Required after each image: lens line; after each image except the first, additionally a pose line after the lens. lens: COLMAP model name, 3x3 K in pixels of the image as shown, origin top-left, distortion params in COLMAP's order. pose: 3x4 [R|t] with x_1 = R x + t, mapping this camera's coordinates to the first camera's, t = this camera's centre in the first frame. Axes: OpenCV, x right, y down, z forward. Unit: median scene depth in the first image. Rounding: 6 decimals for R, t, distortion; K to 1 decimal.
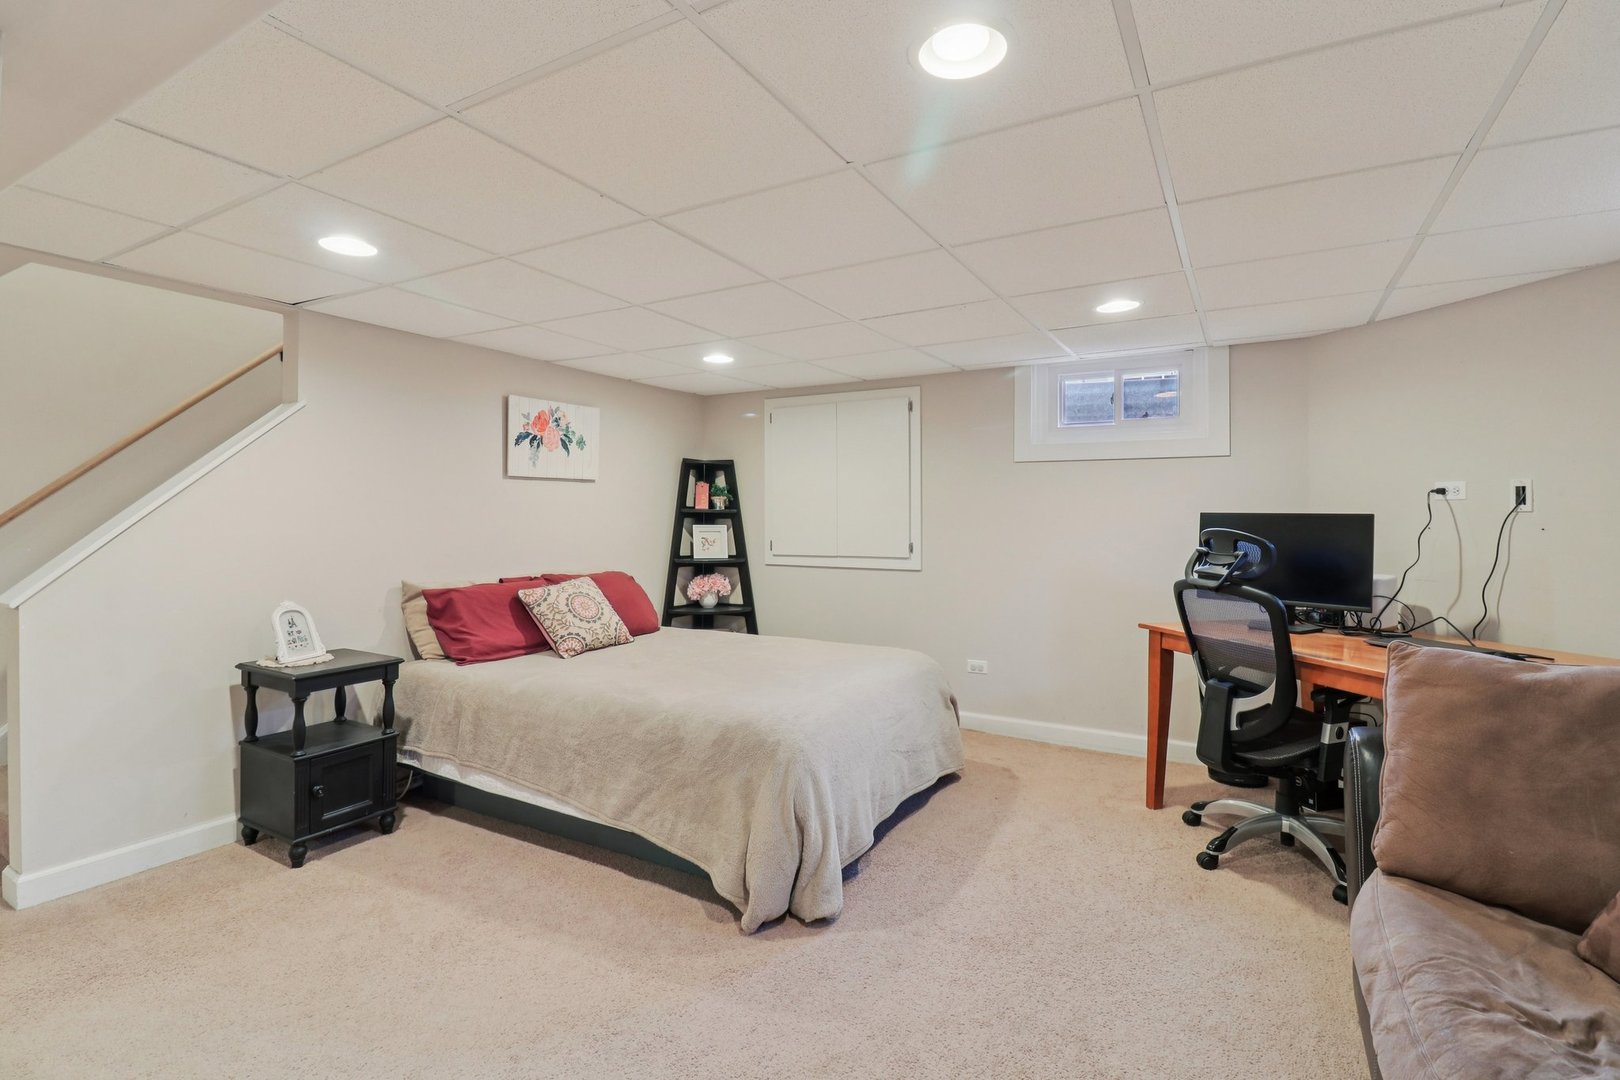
lens RADIAL K [[754.7, 0, 812.2], [0, 754.7, 525.2], [0, 0, 1]] dist [0.002694, -0.012254]
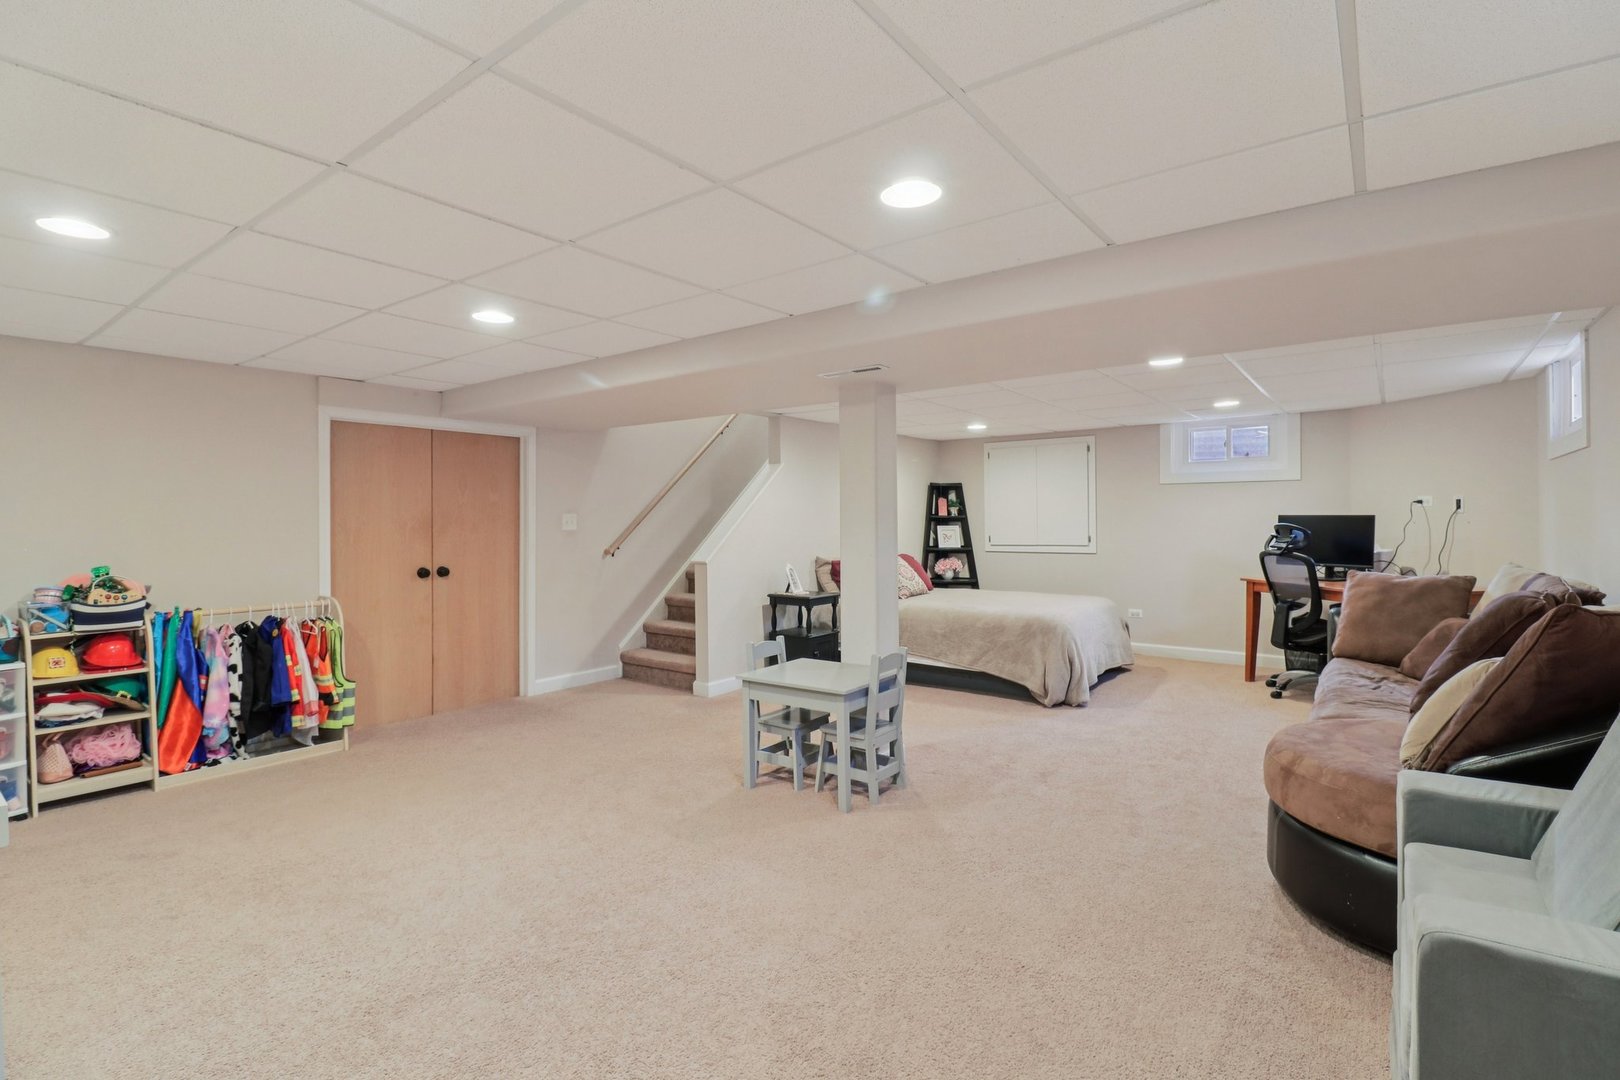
lens RADIAL K [[754.7, 0, 809.4], [0, 754.7, 535.7], [0, 0, 1]] dist [0.002694, -0.012254]
pose [[0.990906, -0.006831, -0.134384, -0.353537], [0.007895, 0.999942, 0.007389, 0.010656], [0.134325, -0.008382, 0.990902, -0.949912]]
